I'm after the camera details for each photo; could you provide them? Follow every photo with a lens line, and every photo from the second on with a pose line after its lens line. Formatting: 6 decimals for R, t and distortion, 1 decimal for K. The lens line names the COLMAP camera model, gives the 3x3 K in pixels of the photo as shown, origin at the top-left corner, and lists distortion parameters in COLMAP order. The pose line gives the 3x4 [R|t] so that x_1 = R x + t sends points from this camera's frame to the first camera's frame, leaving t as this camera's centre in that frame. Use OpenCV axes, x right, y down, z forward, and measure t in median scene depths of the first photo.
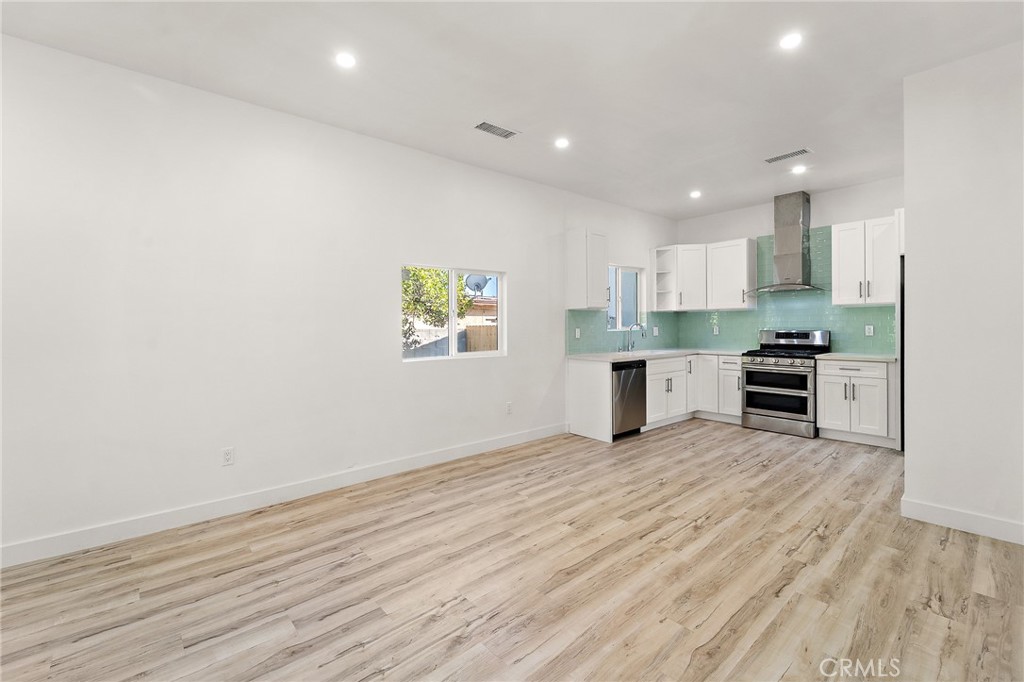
lens RADIAL K [[441.1, 0, 512.4], [0, 441.1, 327.2], [0, 0, 1]] dist [-0.002511, -0.000804]
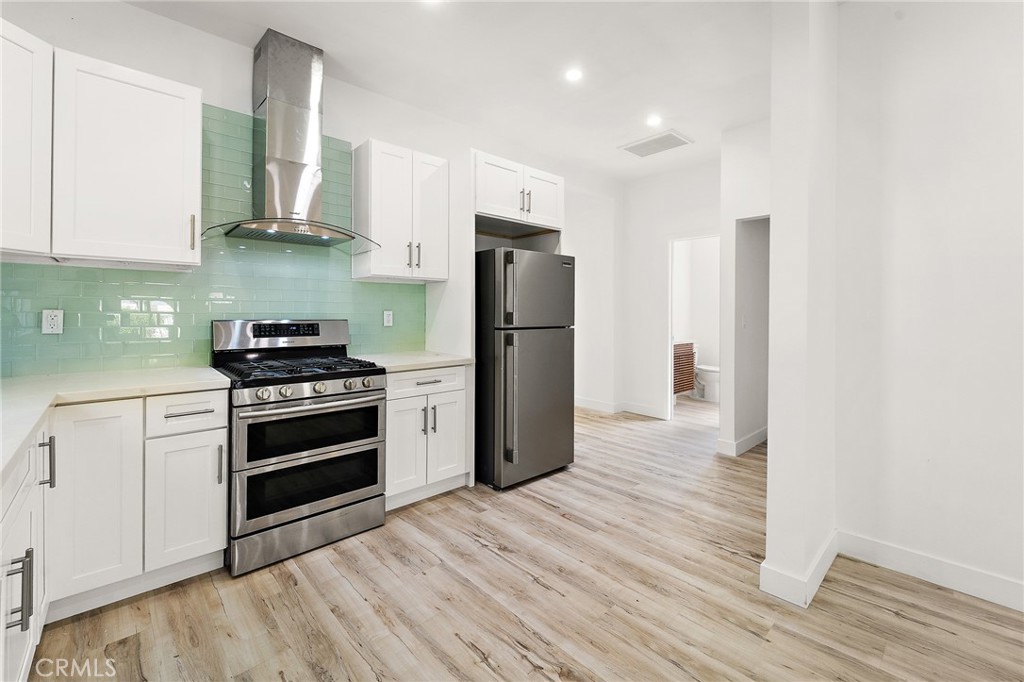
lens RADIAL K [[430.0, 0, 508.5], [0, 430.0, 310.3], [0, 0, 1]] dist [-0.000546, -0.000508]
pose [[-0.033718, 0.010455, 0.999377, 0.201191], [-0.001261, 0.999944, -0.010504, 0.002358], [-0.999431, -0.001614, -0.033703, 1.080213]]
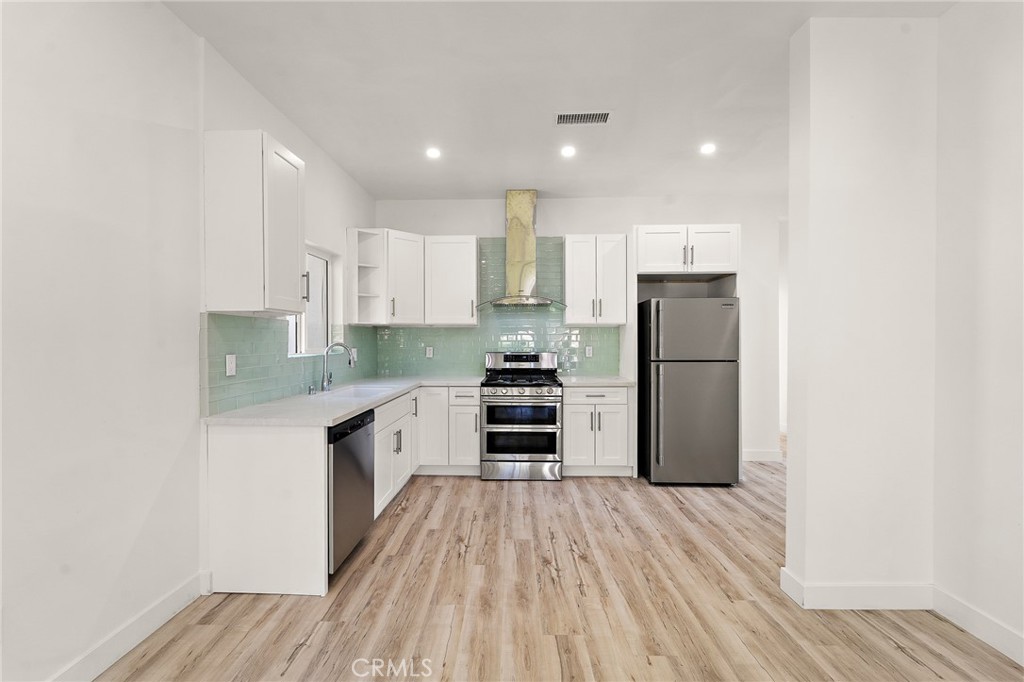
lens RADIAL K [[419.9, 0, 510.3], [0, 419.9, 344.1], [0, 0, 1]] dist [0.000913, -0.000152]
pose [[0.667973, 0.001528, 0.744184, 0.021515], [-0.001591, 0.999999, -0.000625, -0.010732], [-0.744184, -0.000766, 0.667975, 0.665342]]
